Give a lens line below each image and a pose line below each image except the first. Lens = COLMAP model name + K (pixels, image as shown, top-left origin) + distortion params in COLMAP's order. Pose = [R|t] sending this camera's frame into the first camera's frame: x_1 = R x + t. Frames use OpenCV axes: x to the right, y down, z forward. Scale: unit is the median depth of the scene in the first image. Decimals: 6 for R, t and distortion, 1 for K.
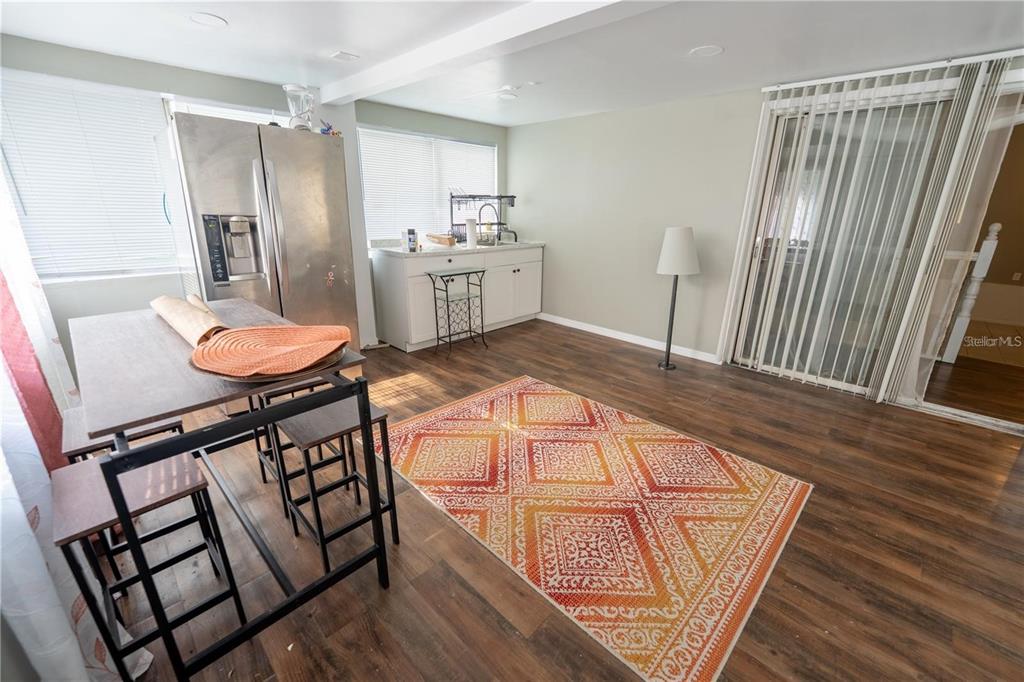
lens RADIAL K [[416.2, 0, 515.3], [0, 416.2, 338.5], [0, 0, 1]] dist [-0.003163, -0.000258]
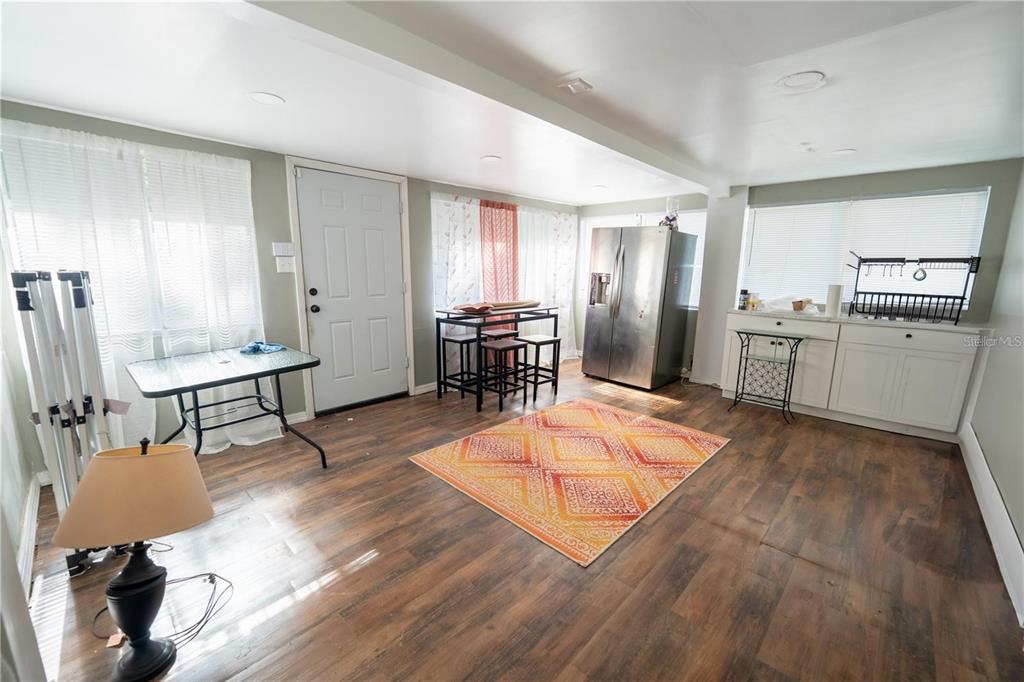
lens RADIAL K [[416.2, 0, 512.2], [0, 416.2, 344.9], [0, 0, 1]] dist [-0.003163, -0.000258]
pose [[0.002262, 0.165439, -0.986217, 1.215799], [-0.317591, 0.935280, 0.156165, -0.137049], [0.948225, 0.312861, 0.054658, 0.536696]]
